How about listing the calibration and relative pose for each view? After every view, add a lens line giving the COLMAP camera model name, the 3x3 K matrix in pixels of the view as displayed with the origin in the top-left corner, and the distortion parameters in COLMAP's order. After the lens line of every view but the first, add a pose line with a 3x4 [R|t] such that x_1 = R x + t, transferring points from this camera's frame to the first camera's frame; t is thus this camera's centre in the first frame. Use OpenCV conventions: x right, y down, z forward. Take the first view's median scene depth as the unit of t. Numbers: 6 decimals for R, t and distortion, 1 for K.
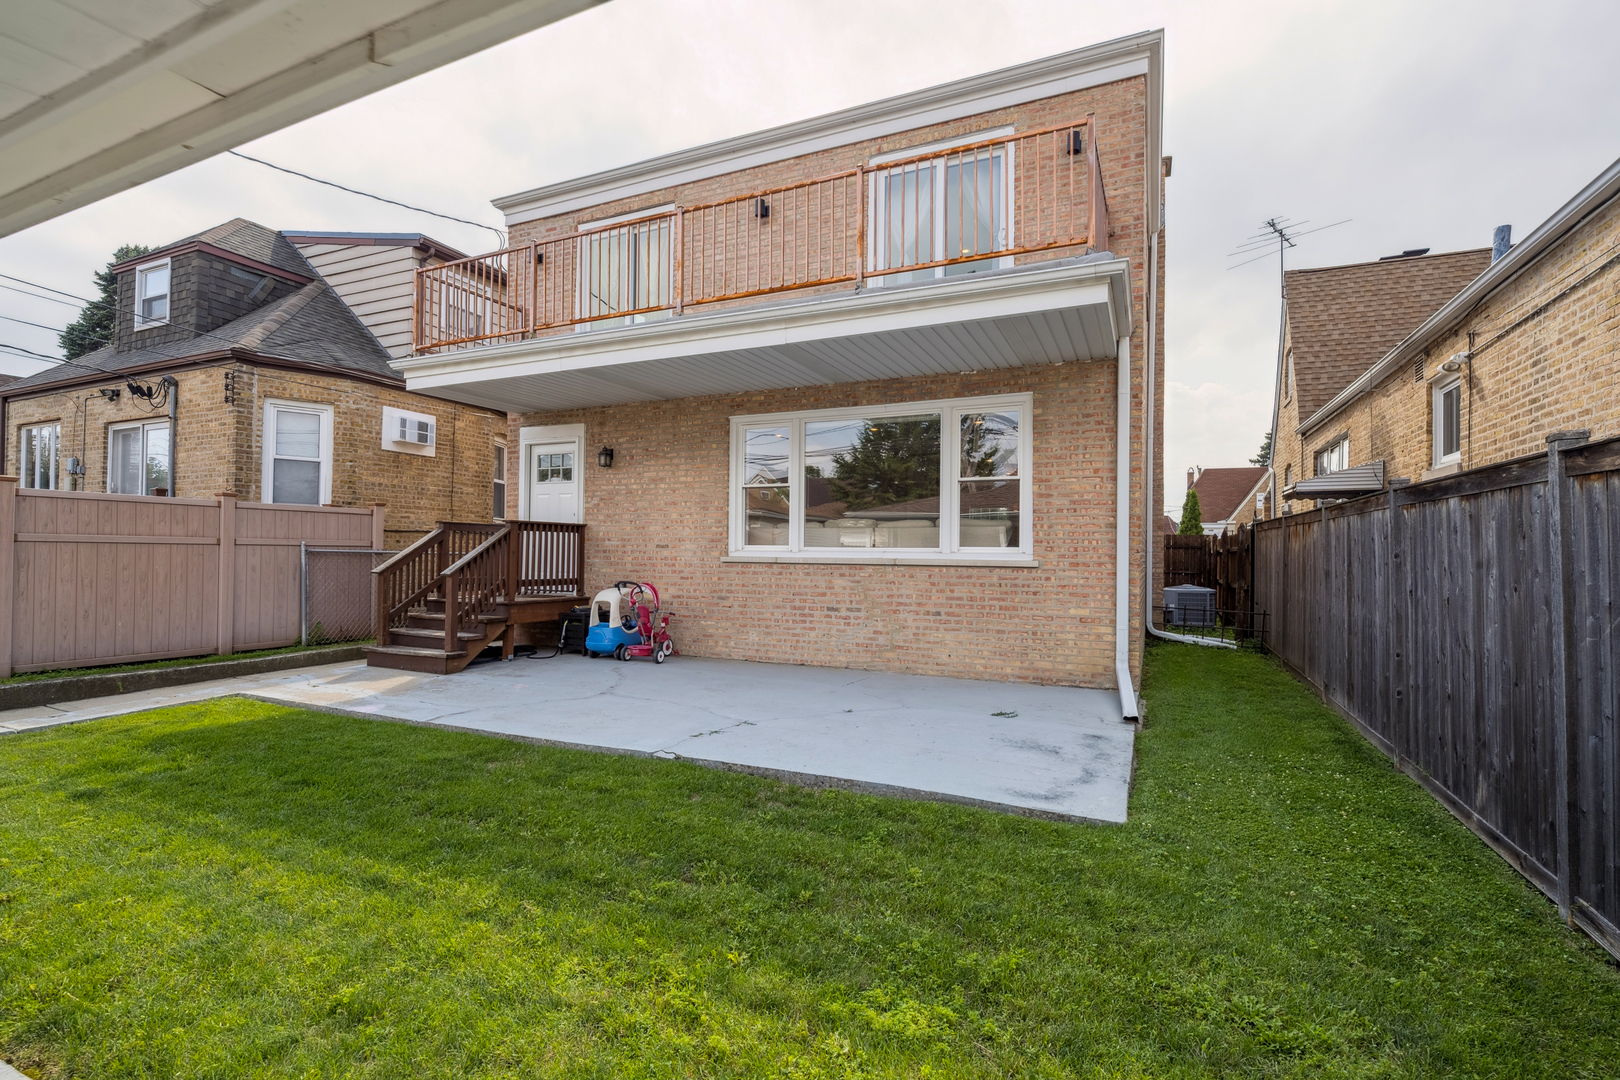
lens RADIAL K [[731.7, 0, 811.1], [0, 731.7, 538.9], [0, 0, 1]] dist [0.000747, 0.001093]
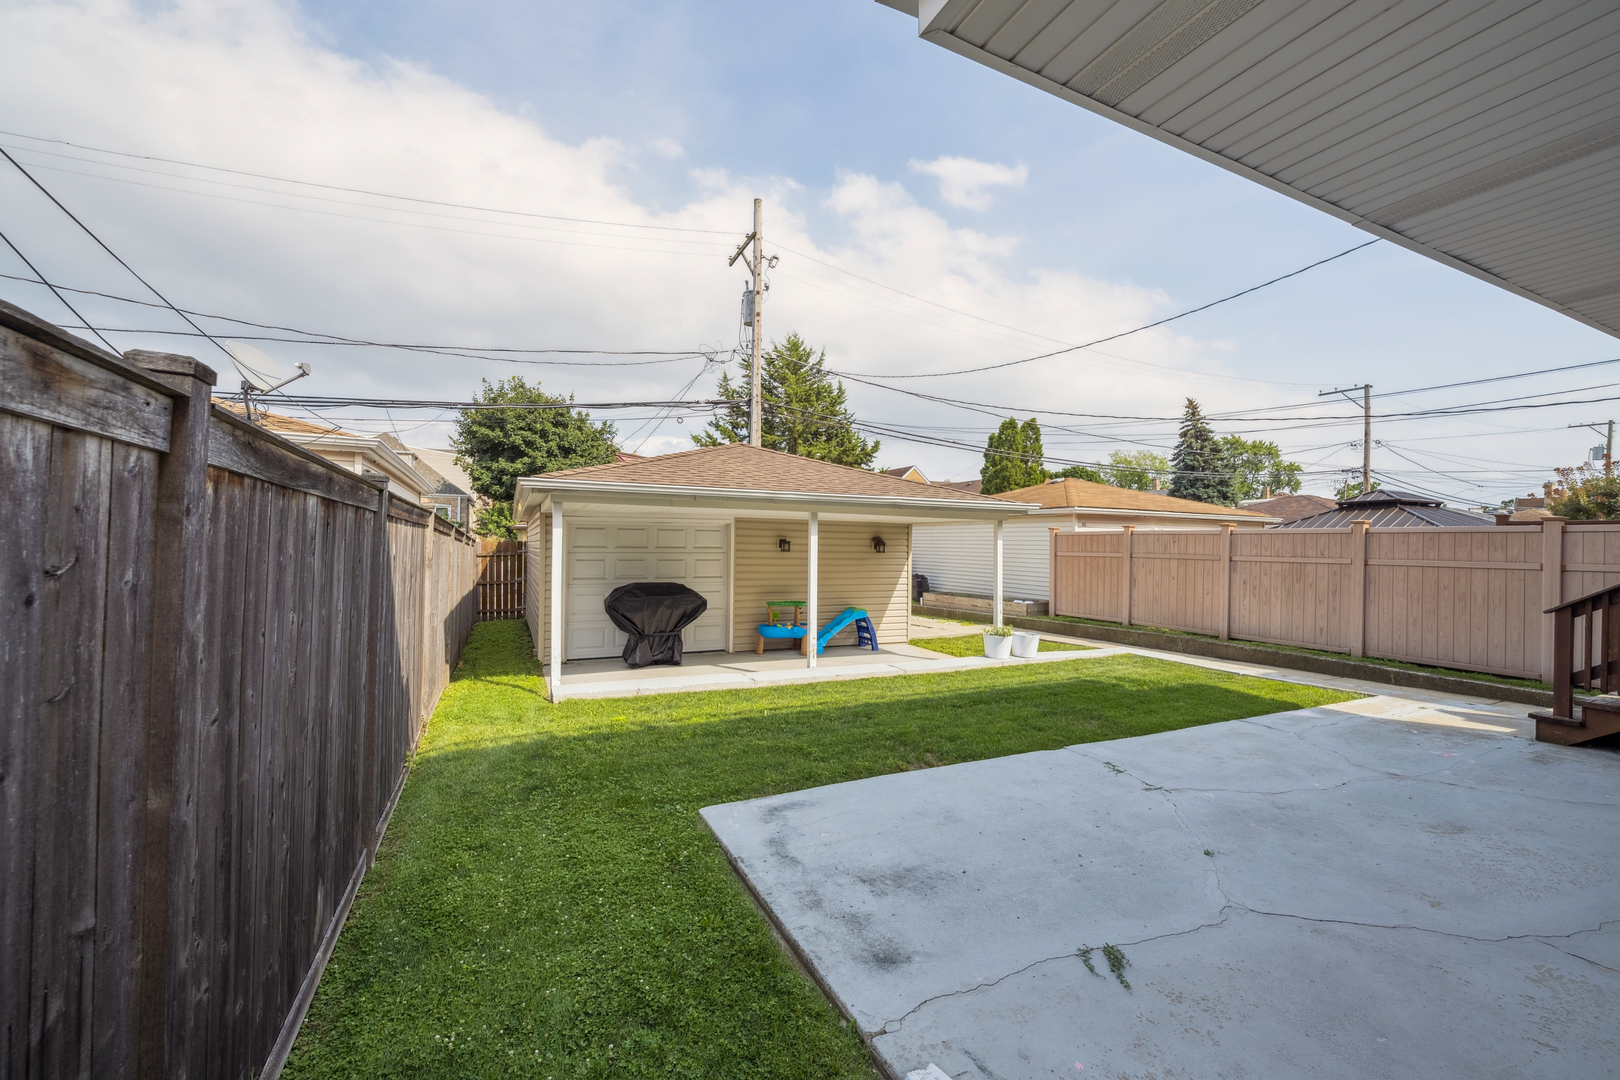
lens RADIAL K [[645.3, 0, 805.7], [0, 645.3, 544.9], [0, 0, 1]] dist [-0.003237, -0.000007]
pose [[-0.642127, -0.022470, -0.766269, 0.550383], [-0.009978, 0.999731, -0.020955, 0.001762], [0.766534, -0.005810, -0.642178, 0.893188]]
